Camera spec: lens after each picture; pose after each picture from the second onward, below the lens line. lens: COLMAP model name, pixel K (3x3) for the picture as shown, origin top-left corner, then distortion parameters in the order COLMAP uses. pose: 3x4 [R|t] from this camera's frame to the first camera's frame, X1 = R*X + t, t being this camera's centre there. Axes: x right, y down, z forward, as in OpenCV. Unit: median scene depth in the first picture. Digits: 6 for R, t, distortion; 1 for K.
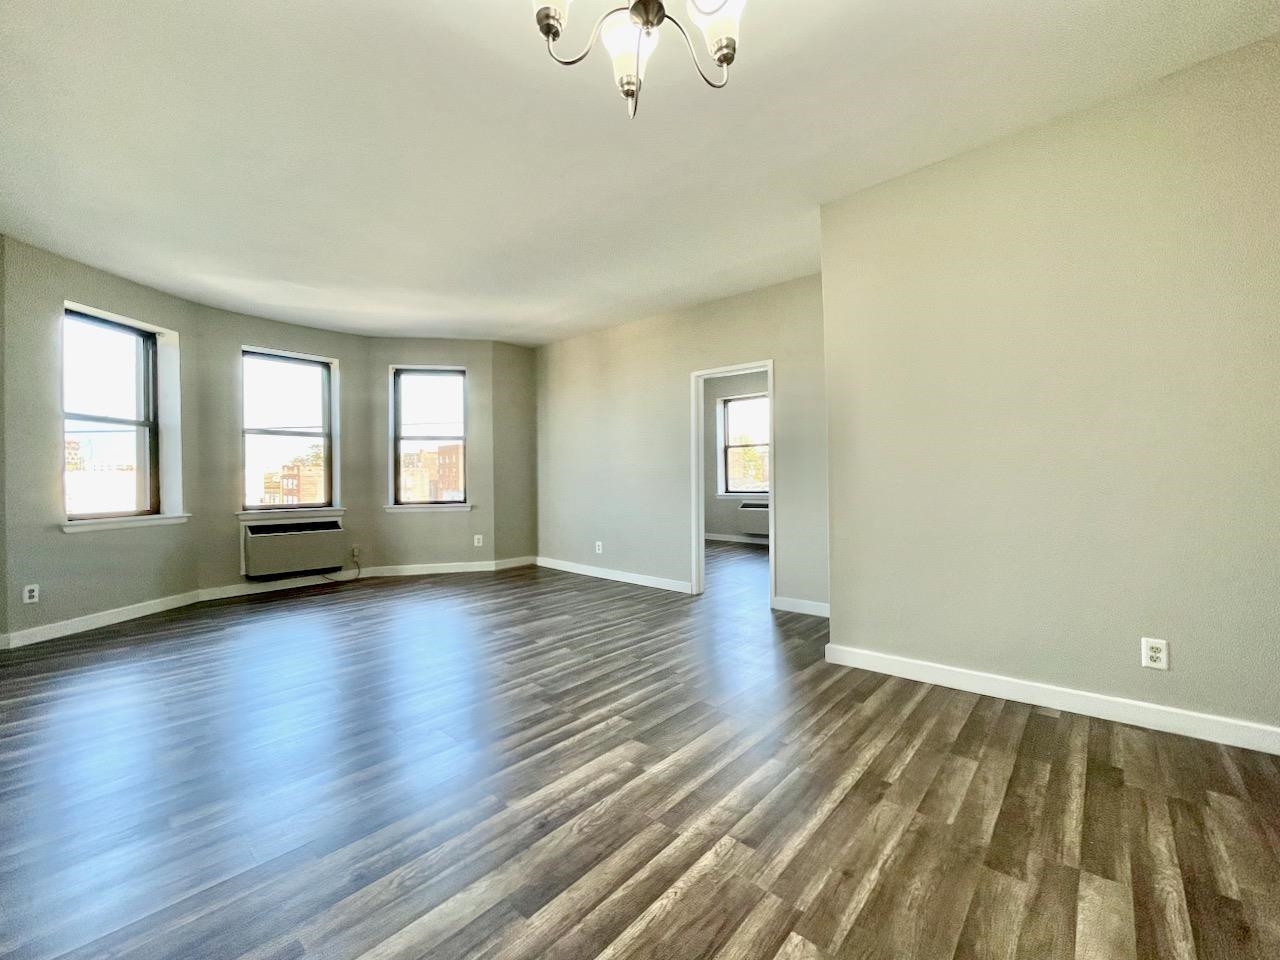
lens RADIAL K [[536.9, 0, 668.9], [0, 536.9, 479.7], [0, 0, 1]] dist [-0.004853, 0.001172]
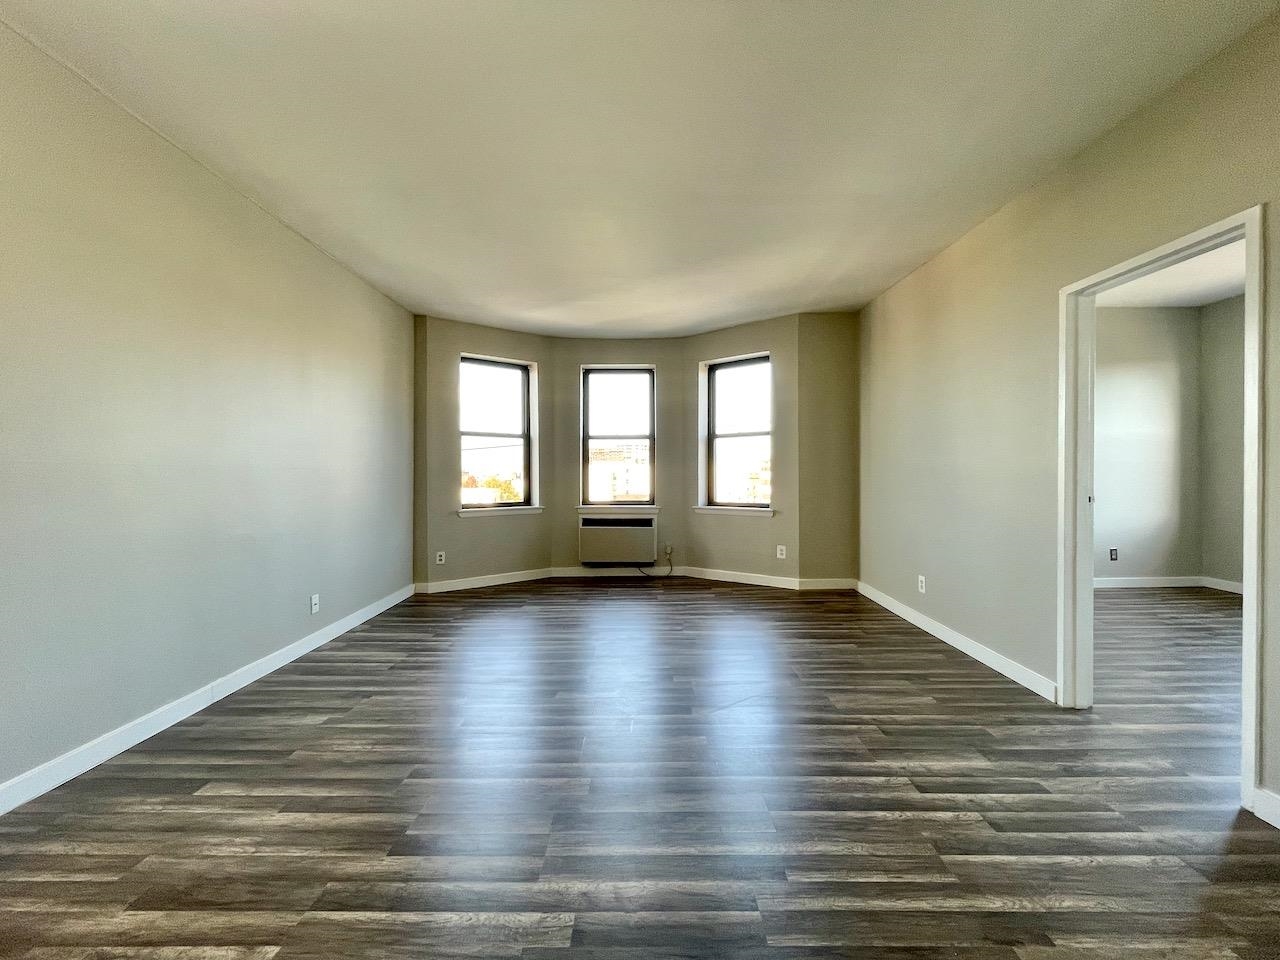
lens RADIAL K [[536.9, 0, 644.8], [0, 536.9, 472.7], [0, 0, 1]] dist [-0.004853, 0.001172]
pose [[0.631363, 0.005302, -0.775470, 0.194929], [-0.004520, 0.999985, 0.003157, -0.016743], [0.775475, 0.001512, 0.631377, 0.344309]]
